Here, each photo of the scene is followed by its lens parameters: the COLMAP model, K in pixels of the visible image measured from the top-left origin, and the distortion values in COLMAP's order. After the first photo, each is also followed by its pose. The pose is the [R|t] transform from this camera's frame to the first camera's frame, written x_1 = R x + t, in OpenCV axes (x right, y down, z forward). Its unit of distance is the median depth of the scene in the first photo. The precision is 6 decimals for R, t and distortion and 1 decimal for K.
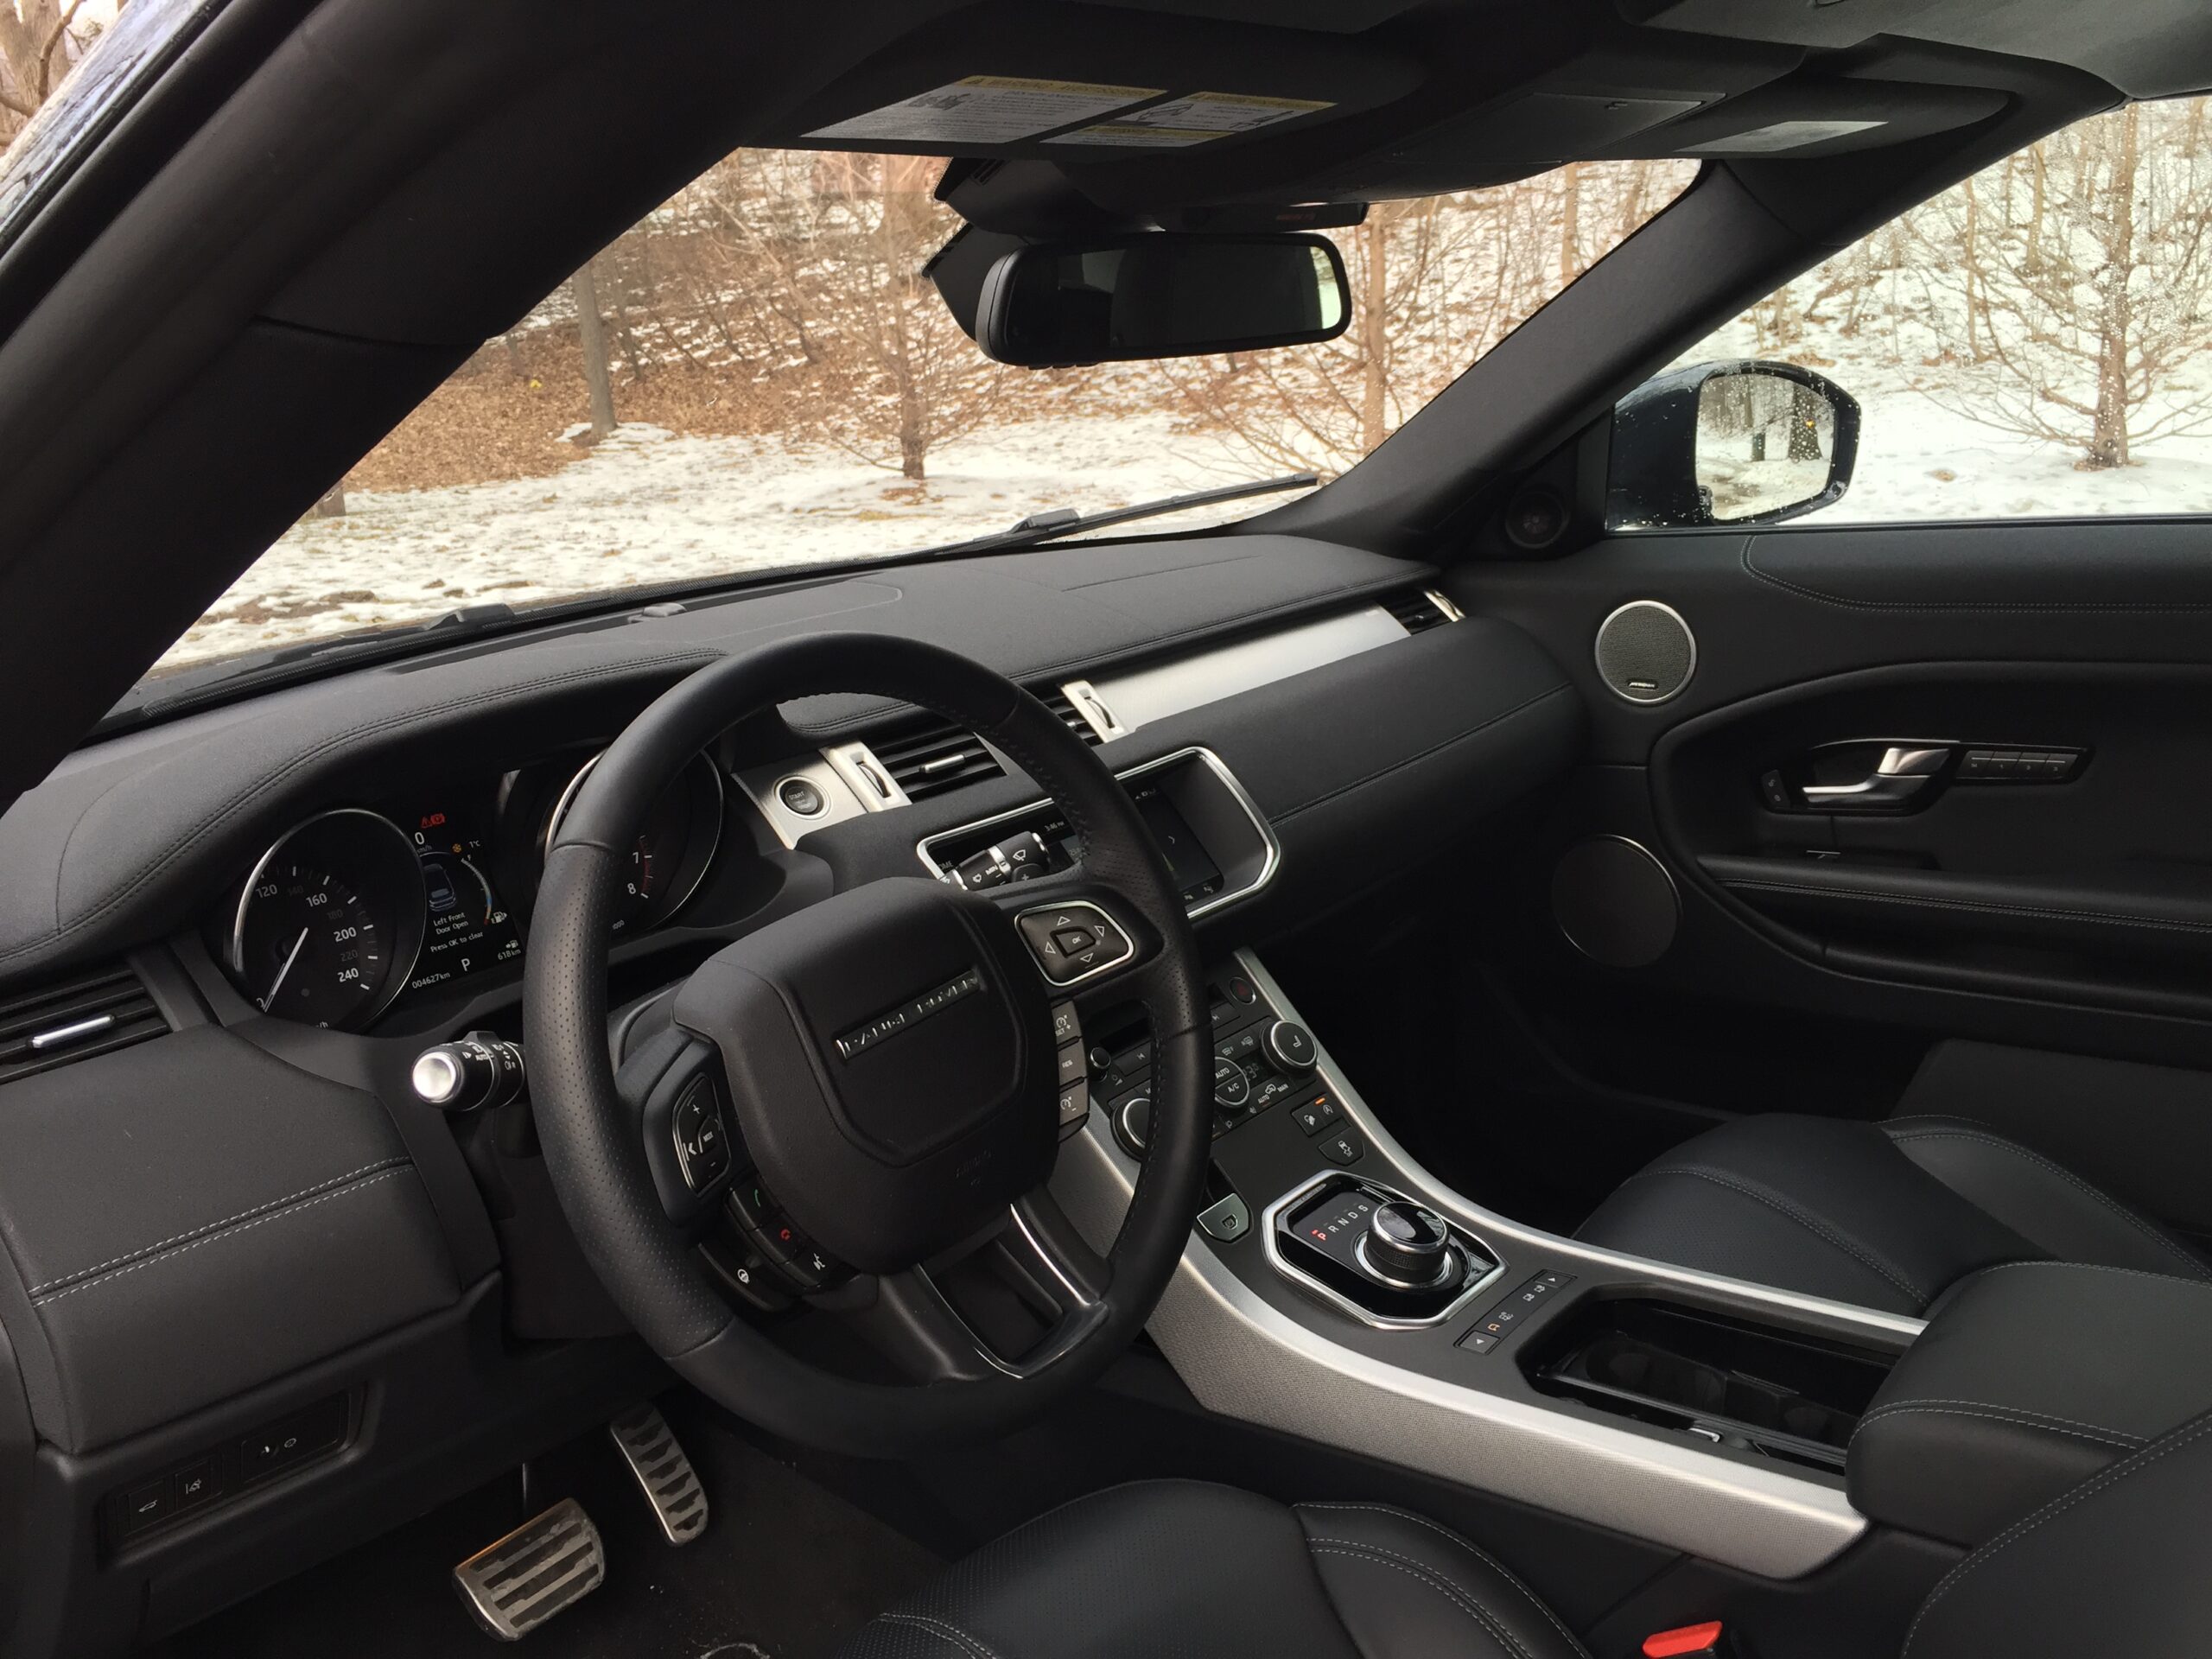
lens RADIAL K [[1904.7, 0, 1112.0], [0, 1904.7, 825.4], [0, 0, 1]] dist [0.097561, -0.150832]
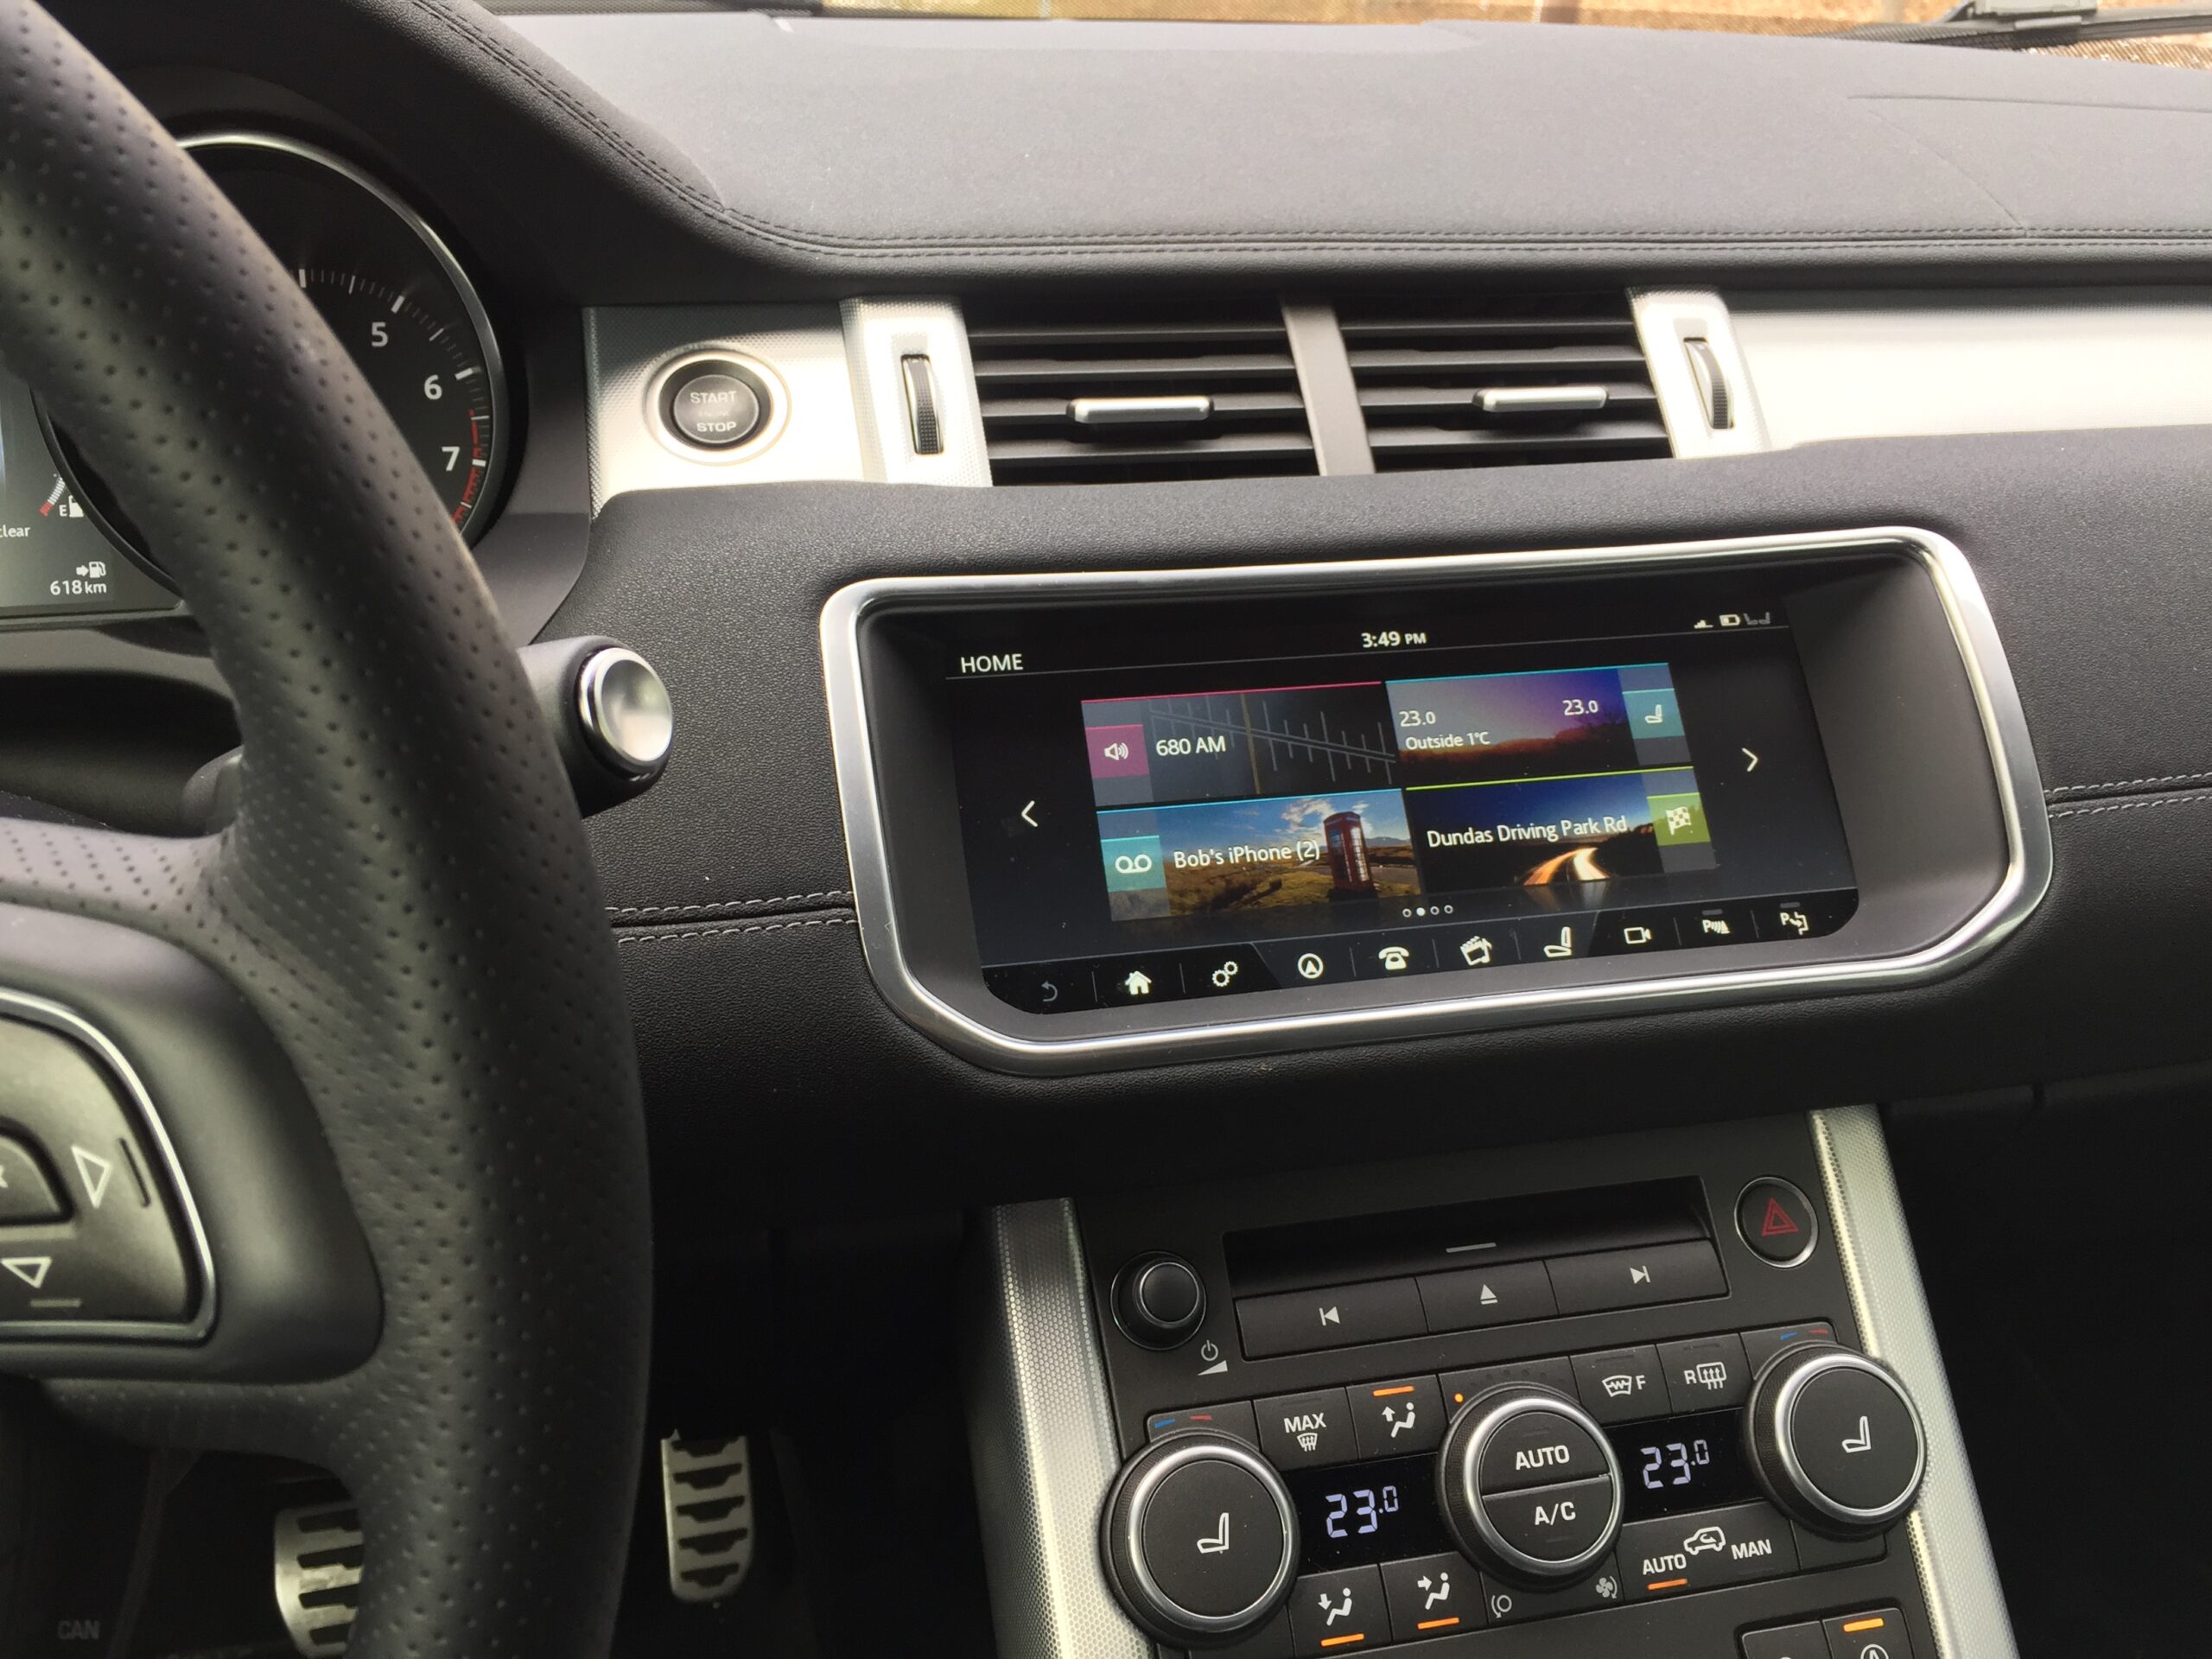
lens RADIAL K [[1904.7, 0, 1112.0], [0, 1904.7, 825.4], [0, 0, 1]] dist [0.097561, -0.150832]
pose [[0.801682, 0.319862, -0.504970, 0.130390], [-0.226972, 0.944404, 0.237875, -0.042966], [0.552983, -0.076087, 0.829711, 0.649788]]
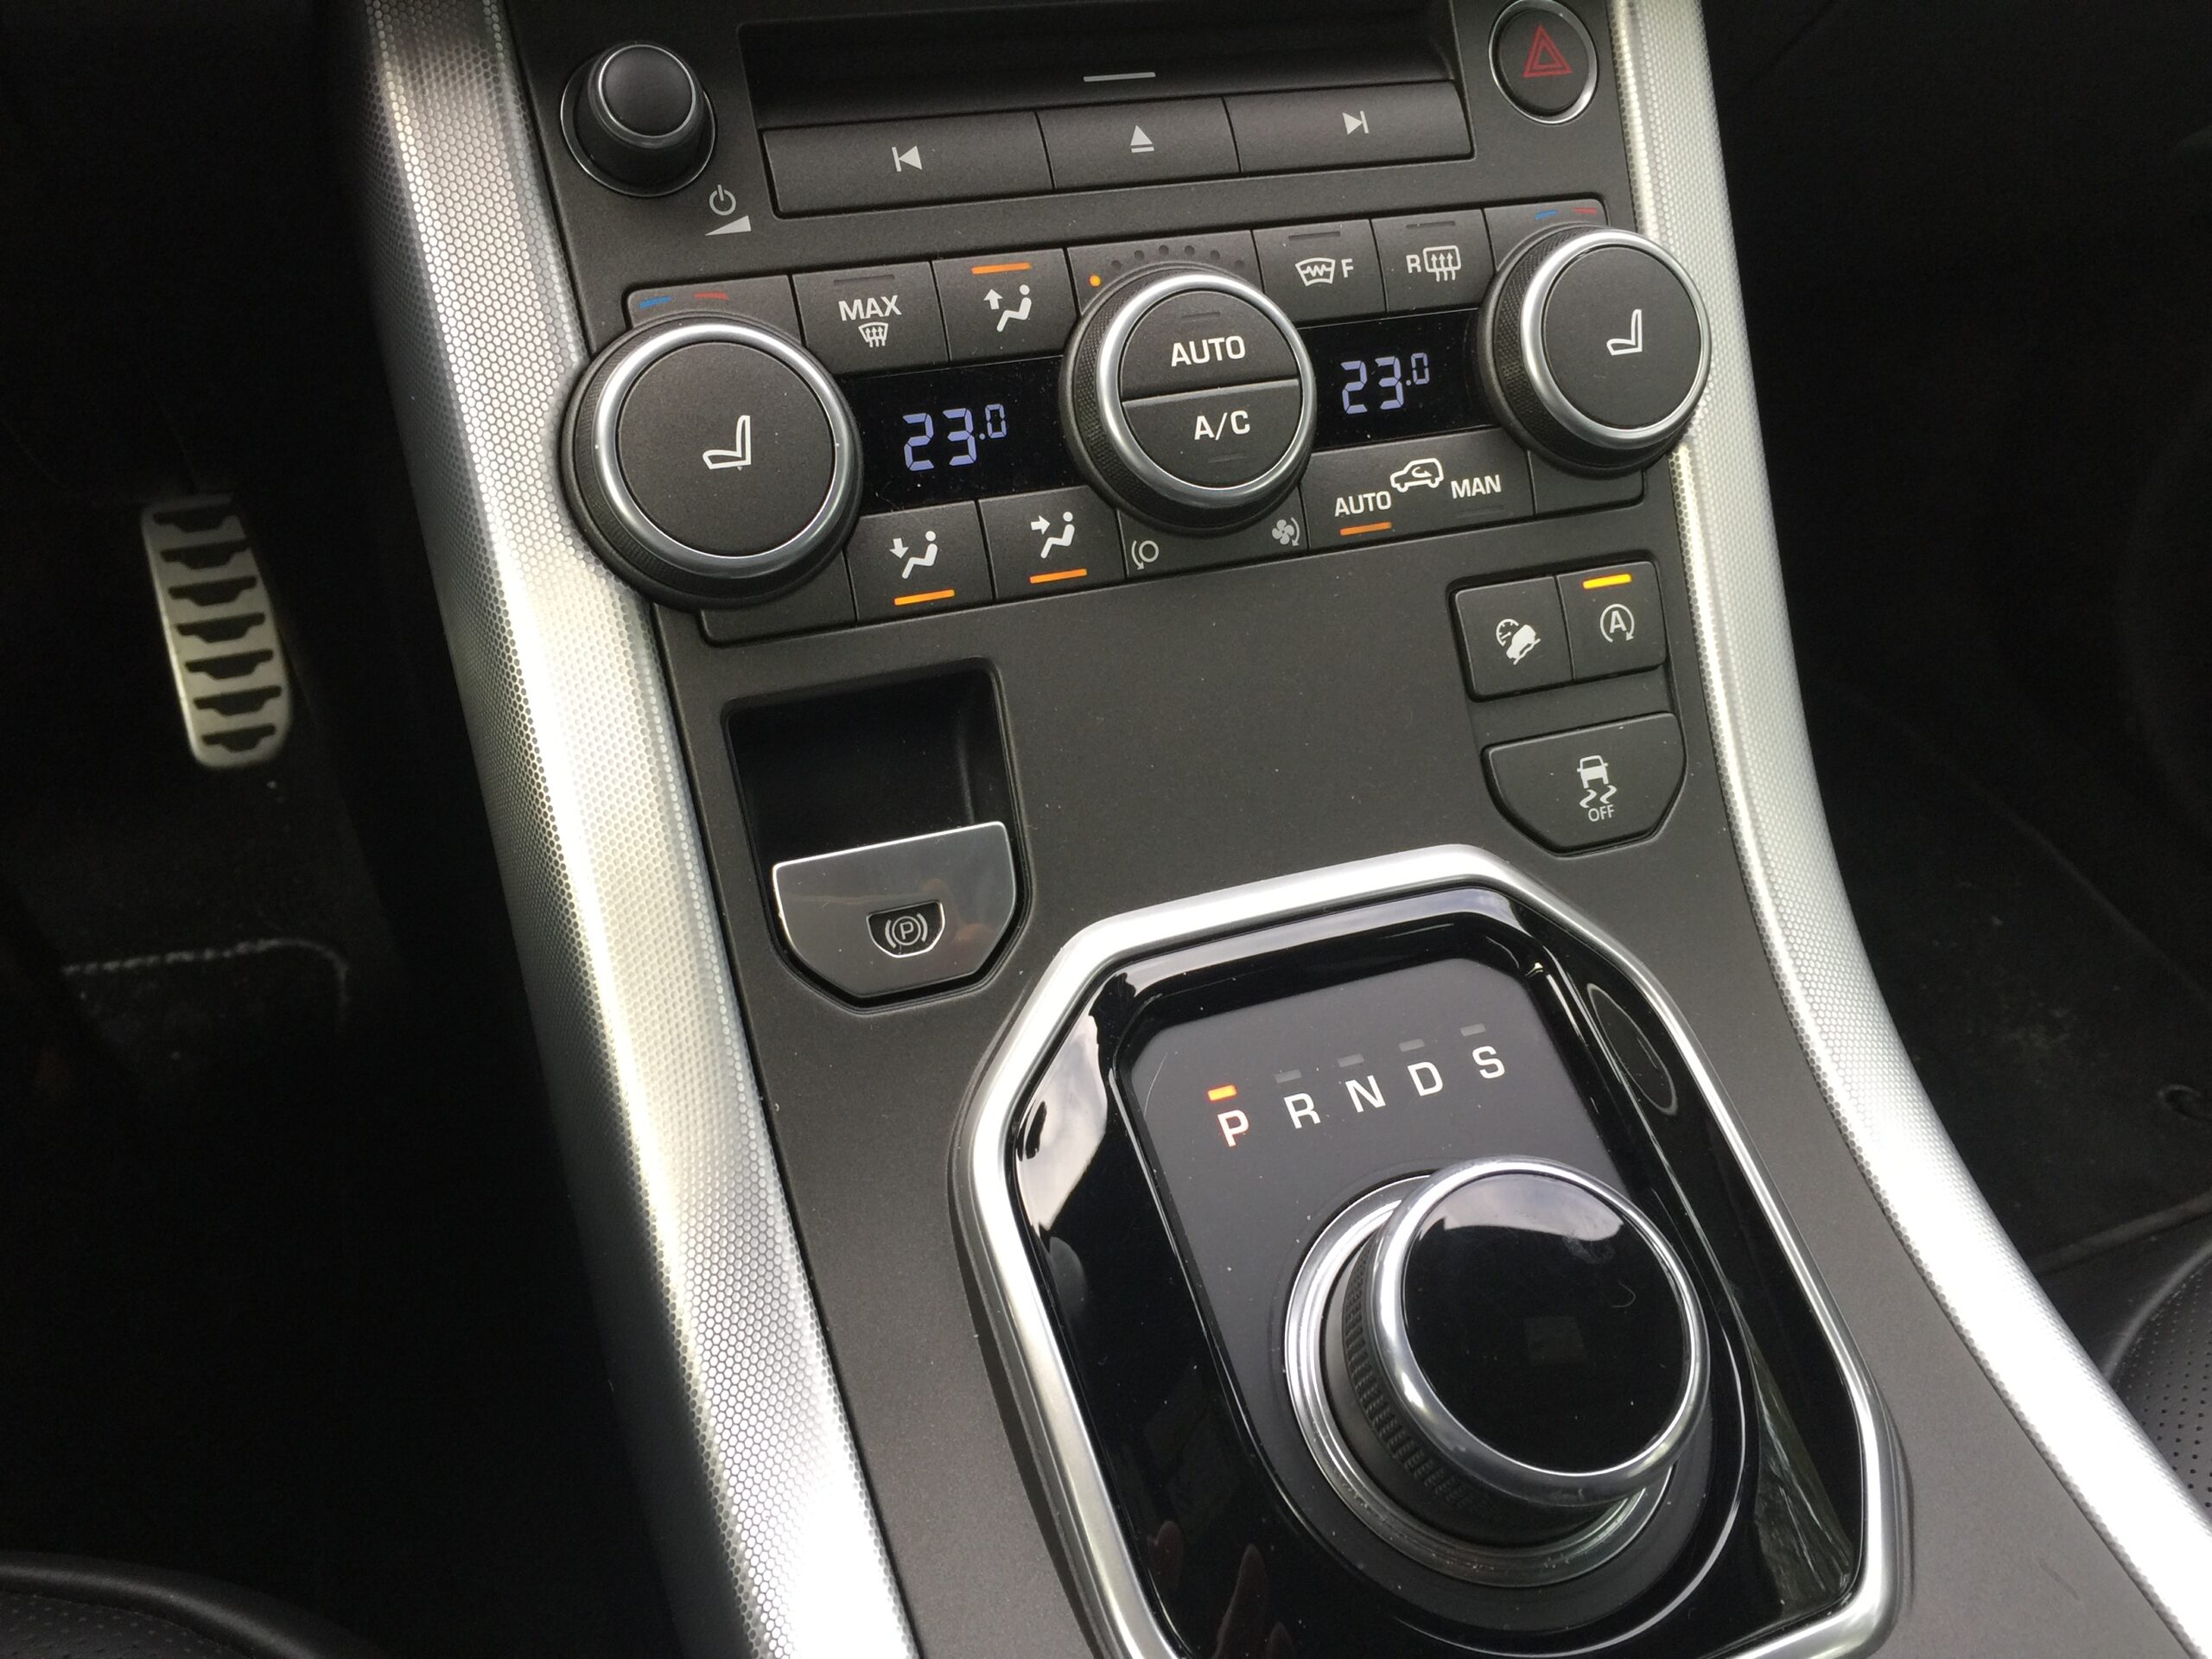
lens RADIAL K [[1904.7, 0, 1112.0], [0, 1904.7, 825.4], [0, 0, 1]] dist [0.097561, -0.150832]
pose [[0.866414, 0.443538, -0.229348, 0.125626], [-0.277385, 0.809456, 0.517531, 0.053301], [0.415192, -0.384779, 0.824355, 0.741014]]
